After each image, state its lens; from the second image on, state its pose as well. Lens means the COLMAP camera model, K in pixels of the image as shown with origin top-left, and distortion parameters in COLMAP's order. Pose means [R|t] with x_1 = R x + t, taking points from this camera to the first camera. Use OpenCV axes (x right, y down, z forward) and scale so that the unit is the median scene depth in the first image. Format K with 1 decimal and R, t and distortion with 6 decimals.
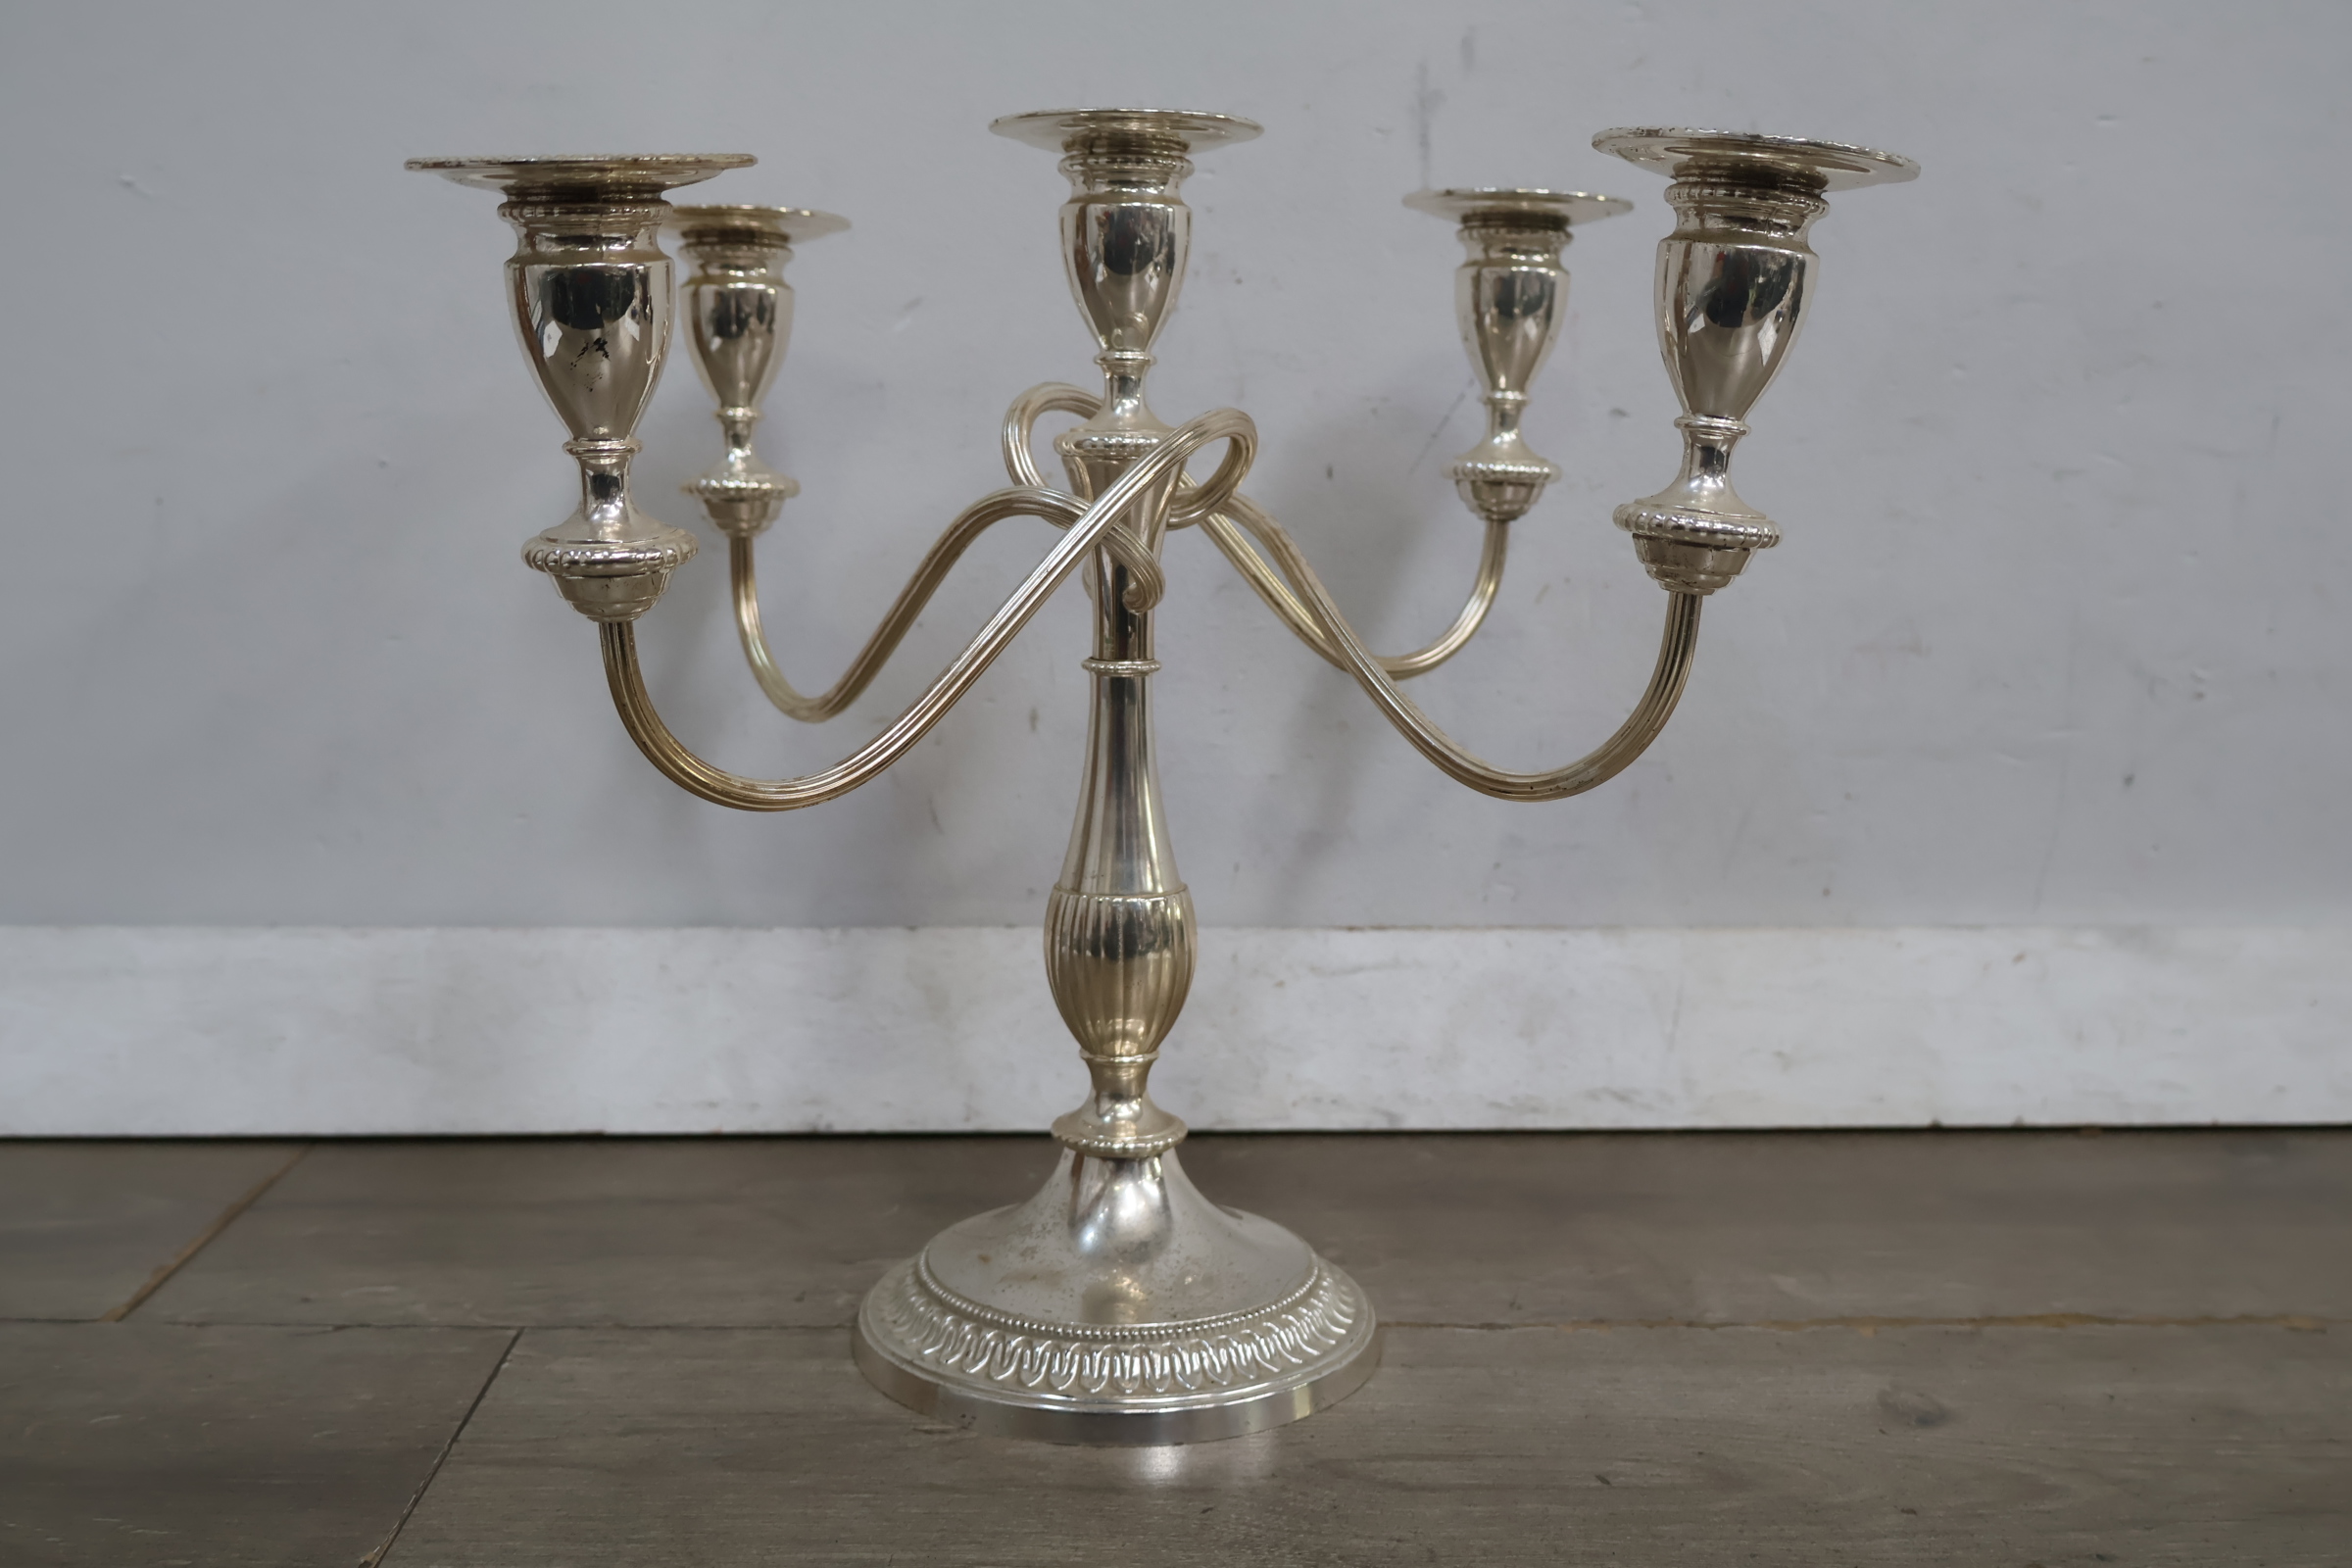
lens RADIAL K [[2428.4, 0, 1167.9], [0, 2428.4, 785.3], [0, 0, 1]] dist [0.010741, -0.010039]
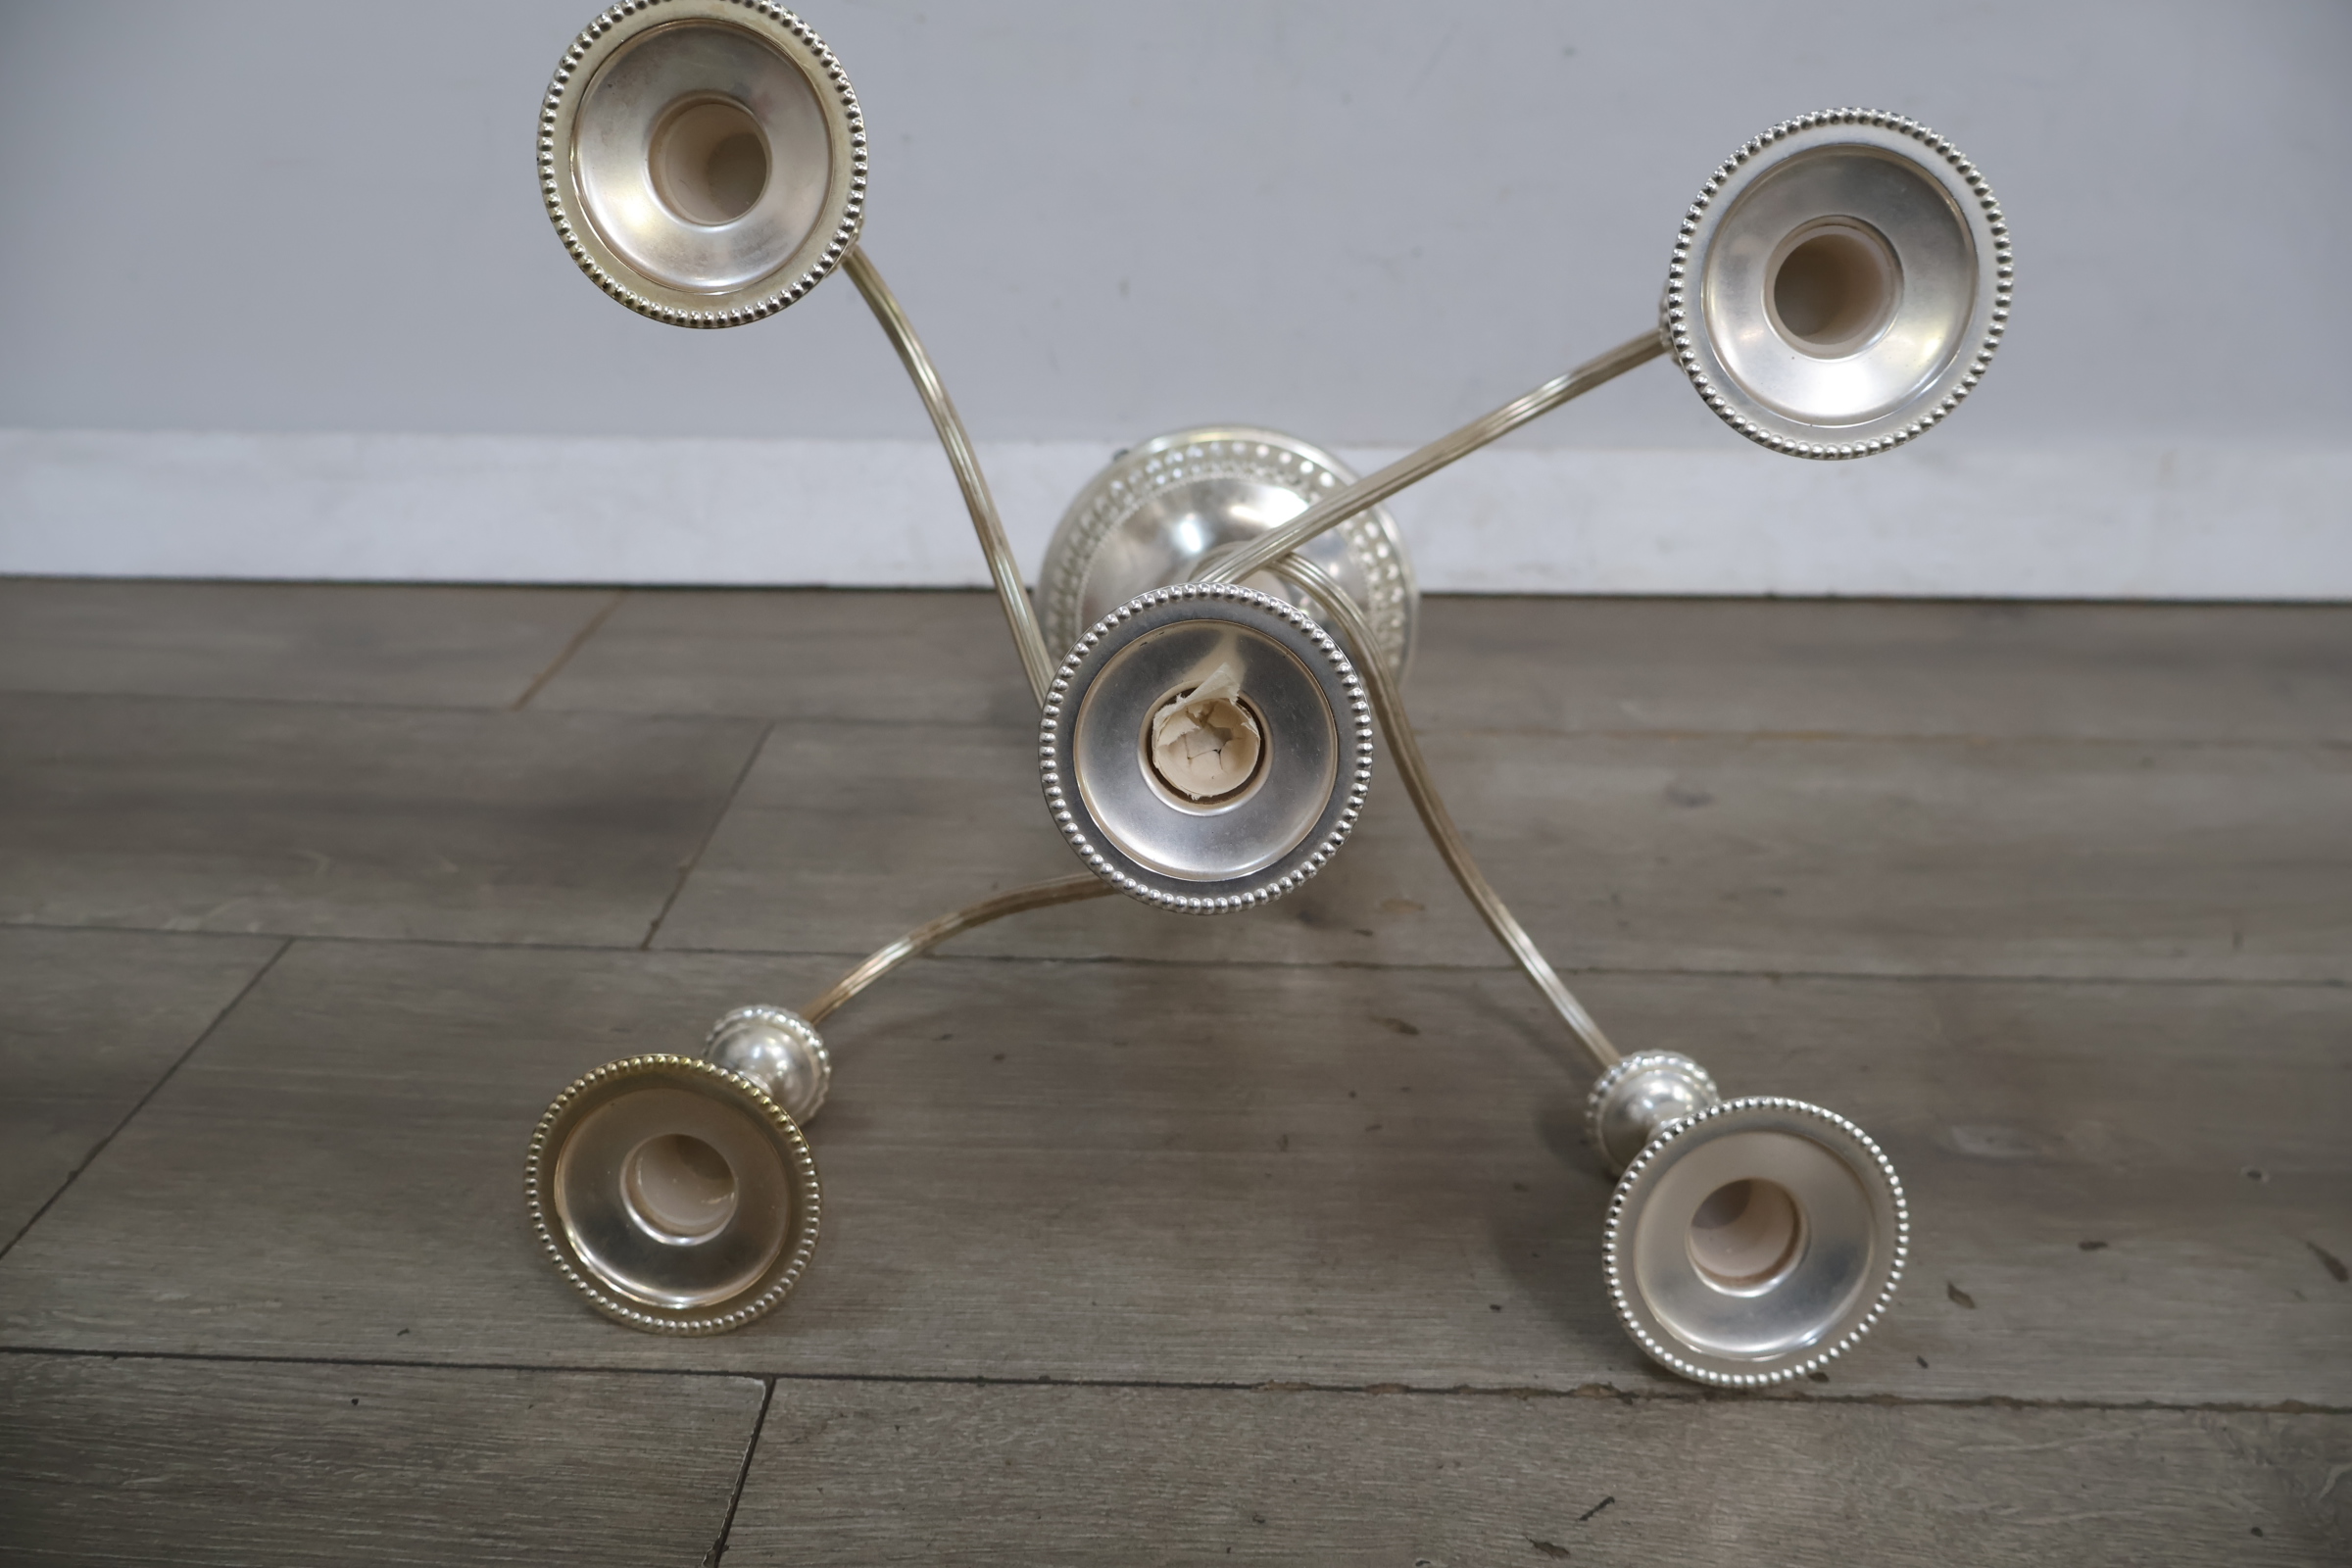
lens RADIAL K [[1978.6, 0, 1176.0], [0, 1978.6, 784.0], [0, 0, 1]] dist [0.003861, 0.009687]
pose [[0.997936, 0.022983, -0.059969, 0.055445], [-0.006500, 0.965122, 0.261719, -0.059269], [0.063892, -0.260788, 0.963279, -0.171533]]
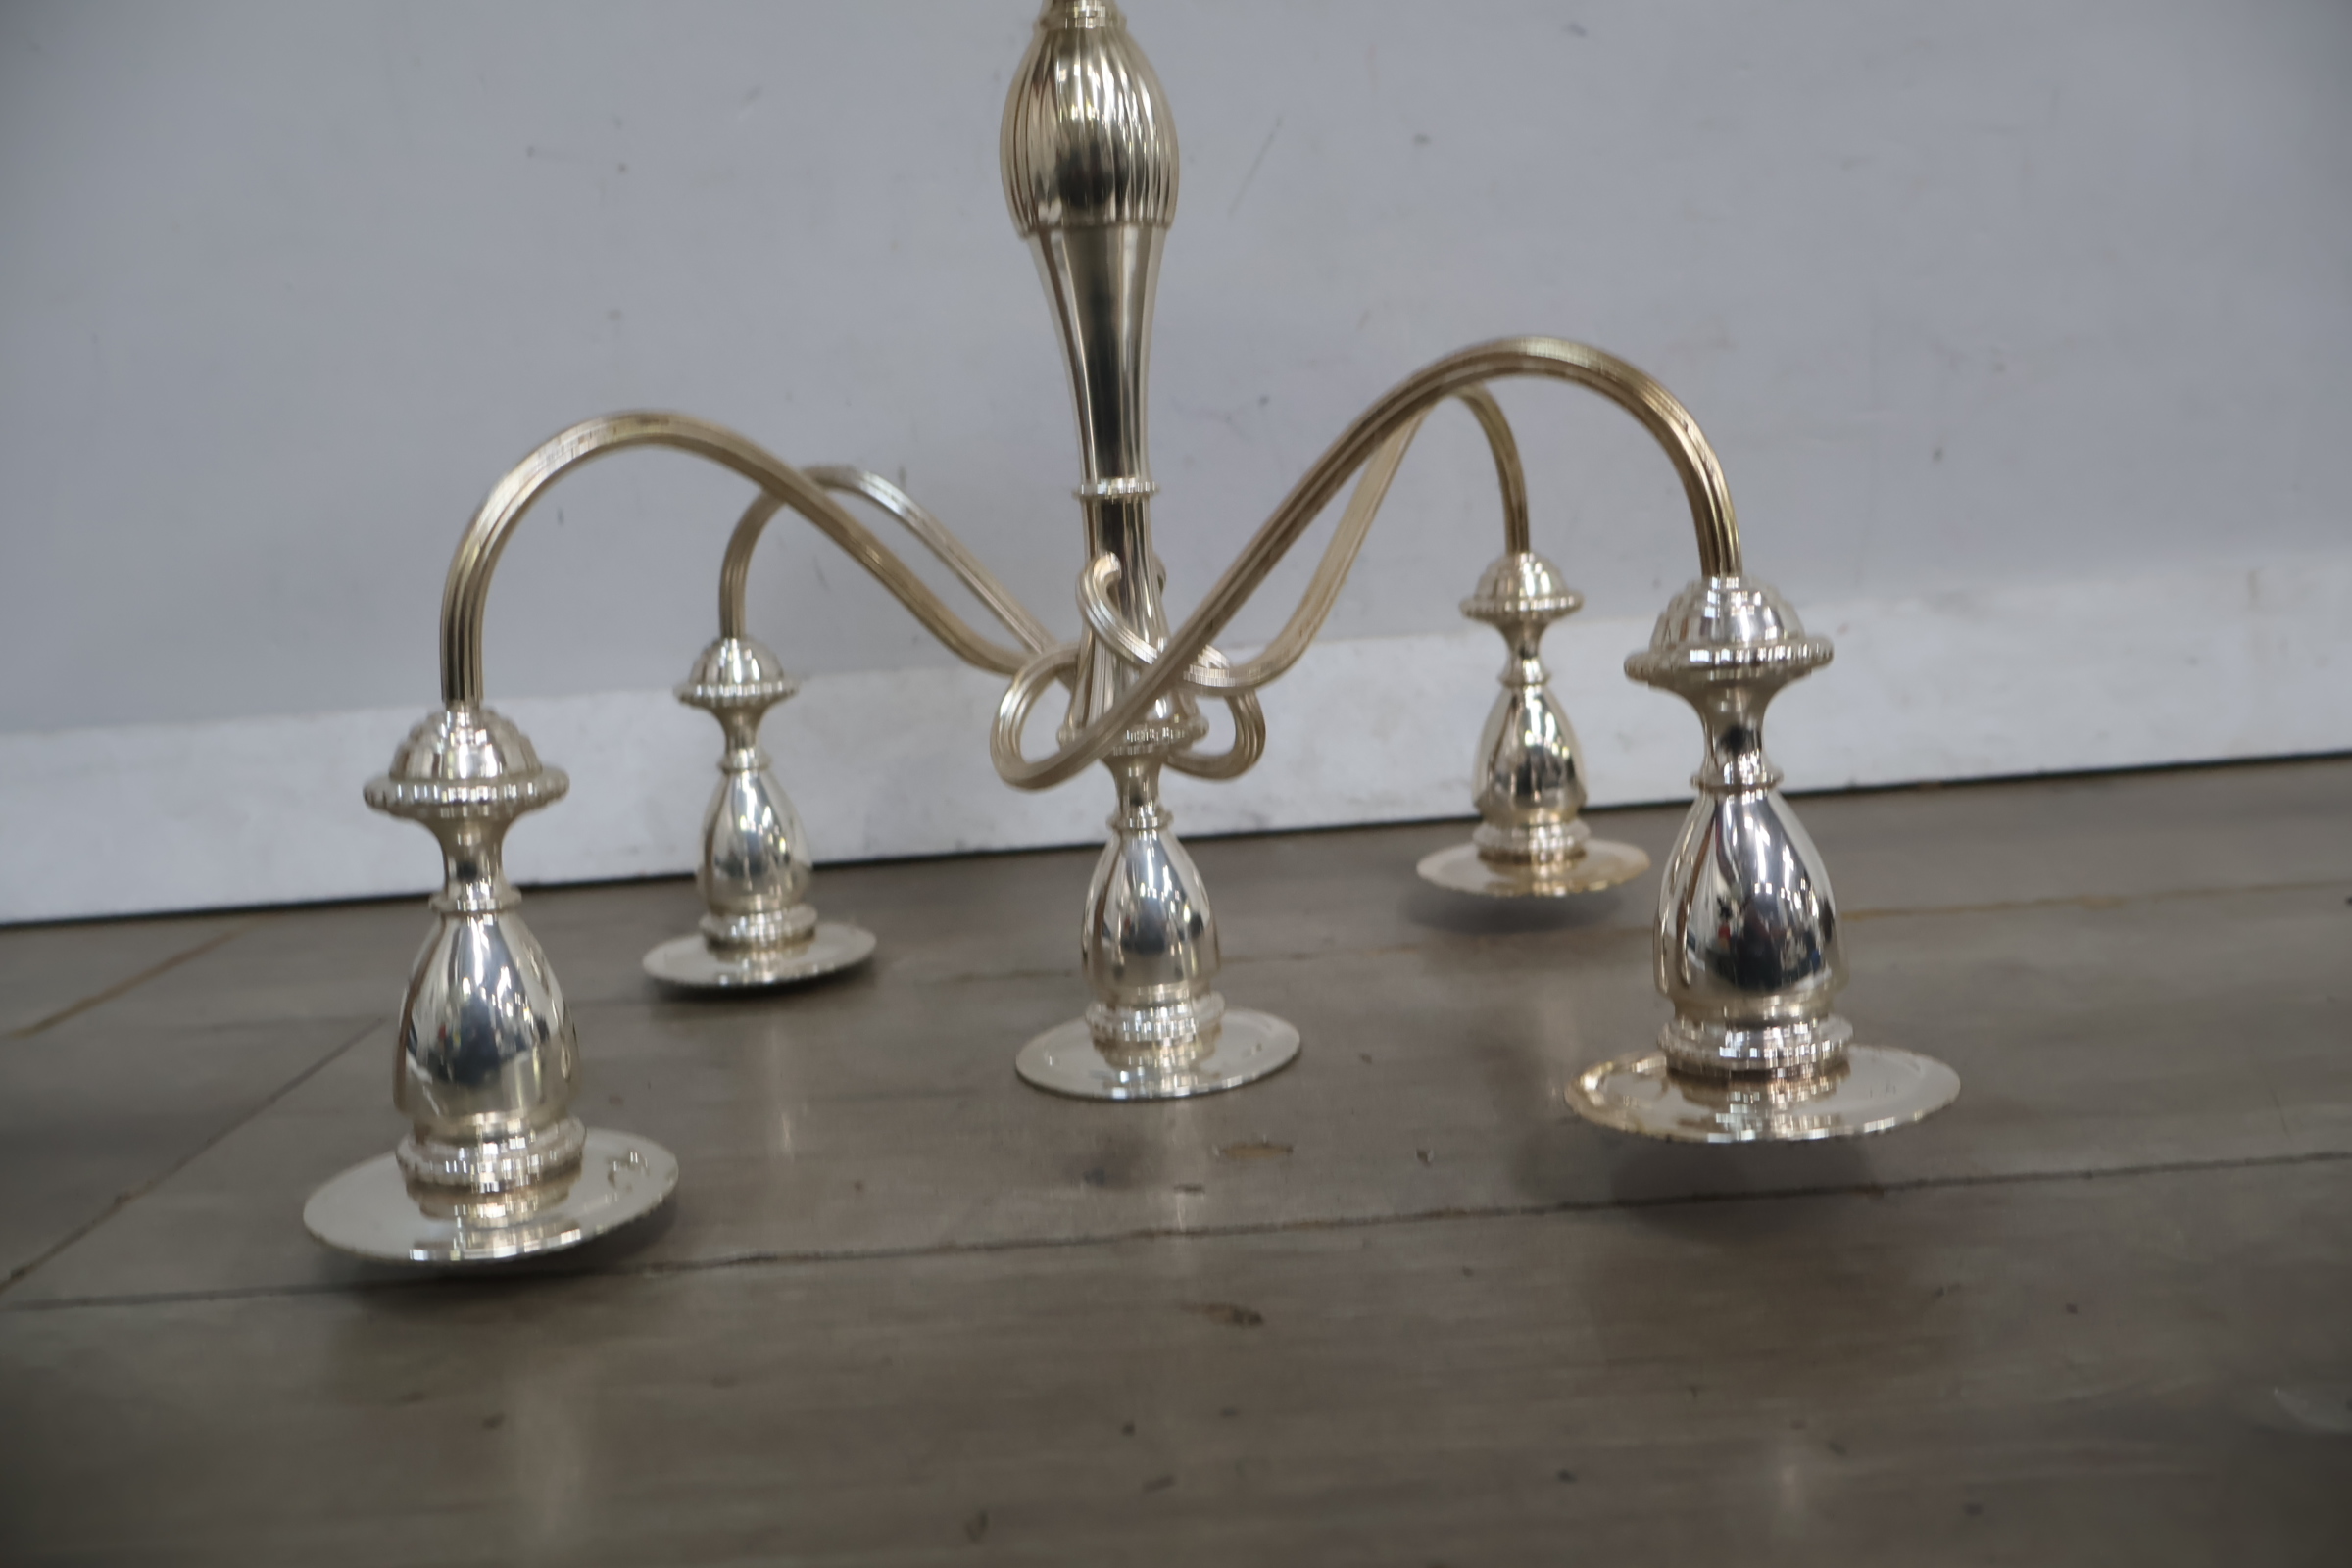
lens RADIAL K [[1970.4, 0, 1175.2], [0, 1970.4, 803.4], [0, 0, 1]] dist [0.009990, 0.000930]
pose [[0.995586, -0.074173, -0.057508, 0.124937], [0.075745, 0.996797, 0.025650, 0.123390], [0.055421, -0.029893, 0.998015, 0.146609]]
